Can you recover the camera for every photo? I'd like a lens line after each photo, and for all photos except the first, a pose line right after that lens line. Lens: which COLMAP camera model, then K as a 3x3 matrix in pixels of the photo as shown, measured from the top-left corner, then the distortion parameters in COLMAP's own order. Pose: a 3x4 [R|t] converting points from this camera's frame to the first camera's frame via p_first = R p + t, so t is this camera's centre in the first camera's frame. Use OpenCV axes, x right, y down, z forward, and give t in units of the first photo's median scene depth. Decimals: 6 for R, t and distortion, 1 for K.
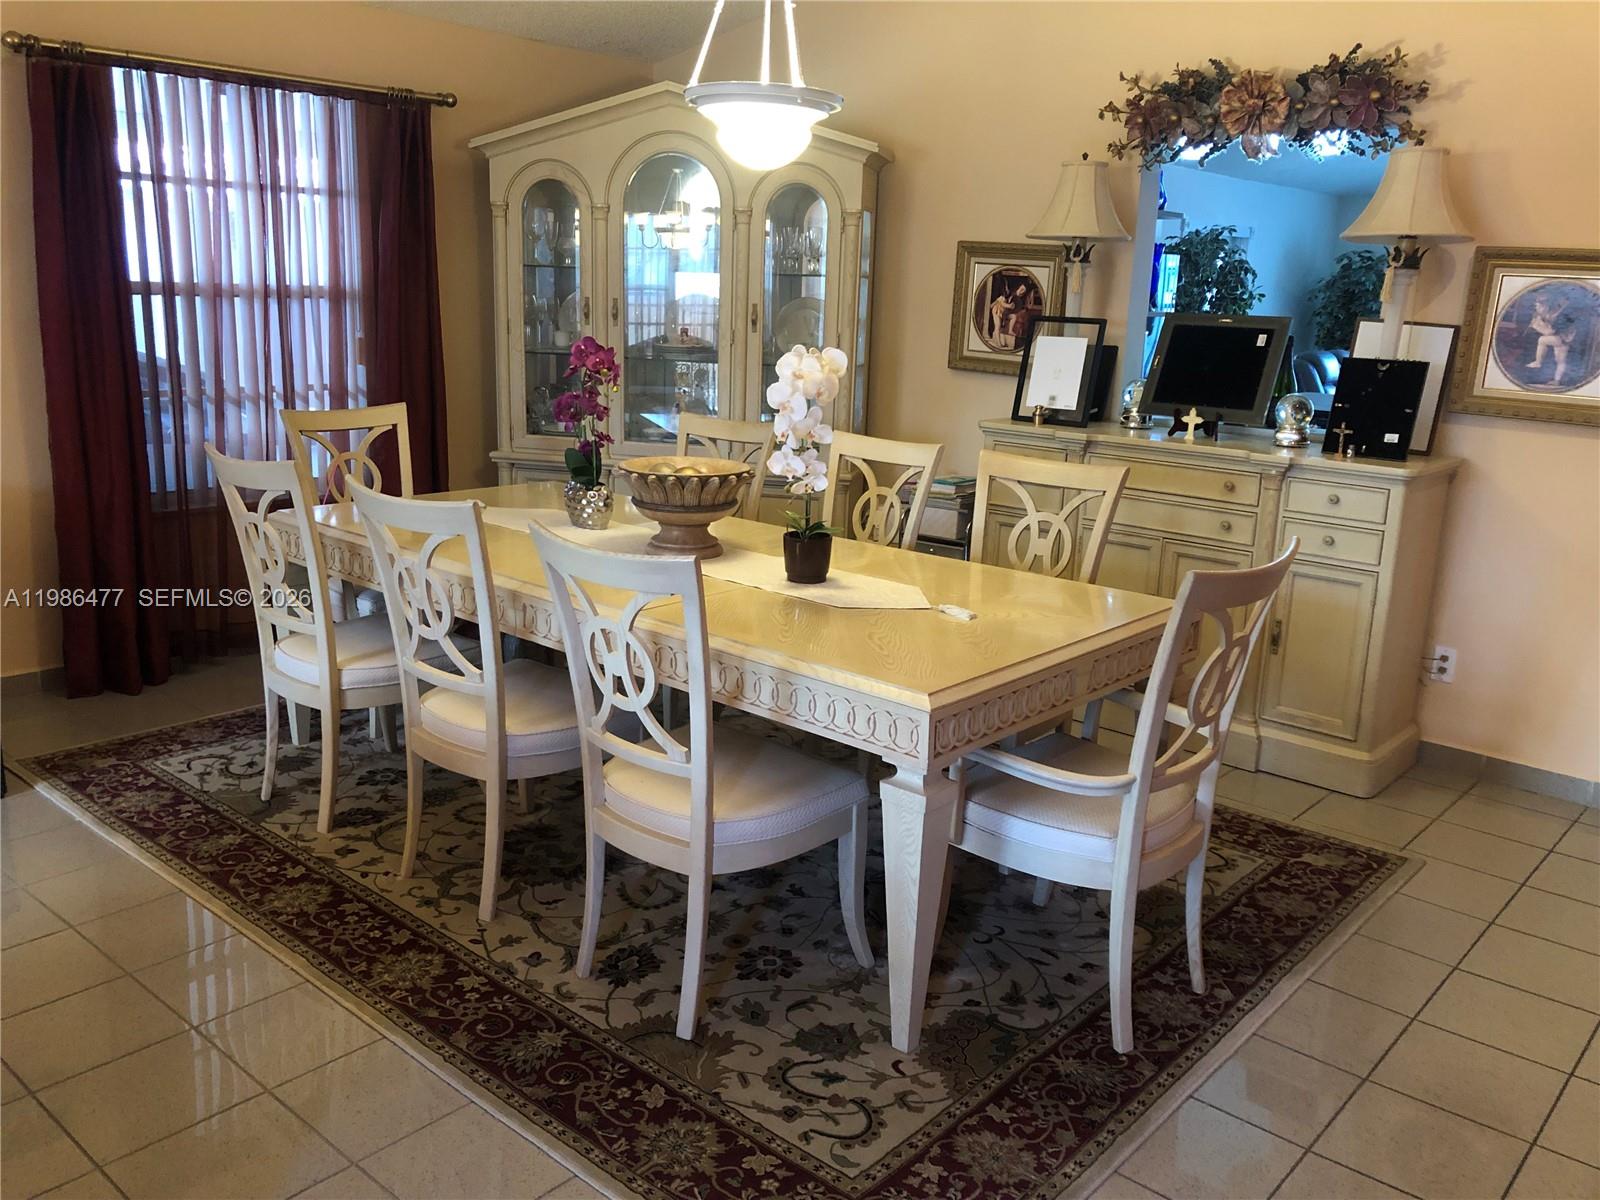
lens RADIAL K [[1324.0, 0, 790.7], [0, 1324.0, 591.8], [0, 0, 1]] dist [0.039694, -0.046820]
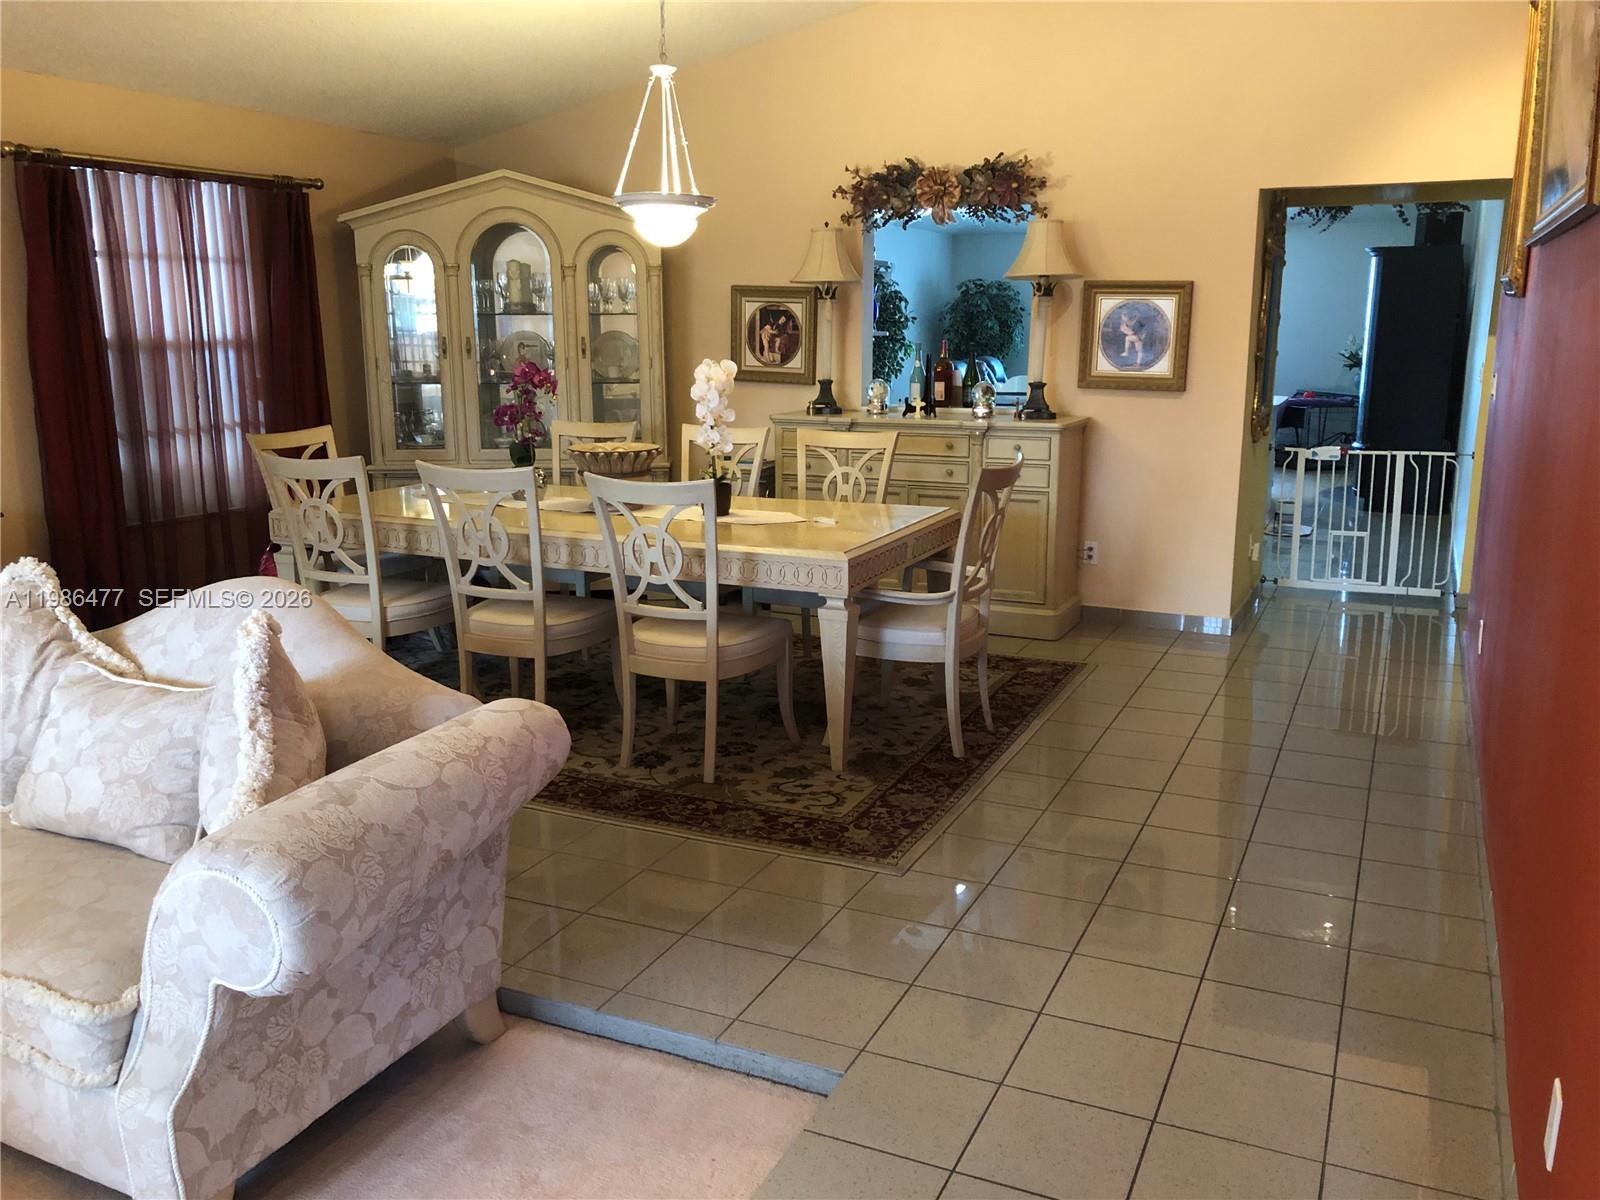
lens RADIAL K [[1324.0, 0, 802.0], [0, 1324.0, 602.5], [0, 0, 1]] dist [0.039694, -0.046820]
pose [[0.958294, -0.094934, 0.269555, -0.263723], [0.099219, 0.995063, -0.002285, 0.088648], [-0.268007, 0.028935, 0.962982, -0.408102]]
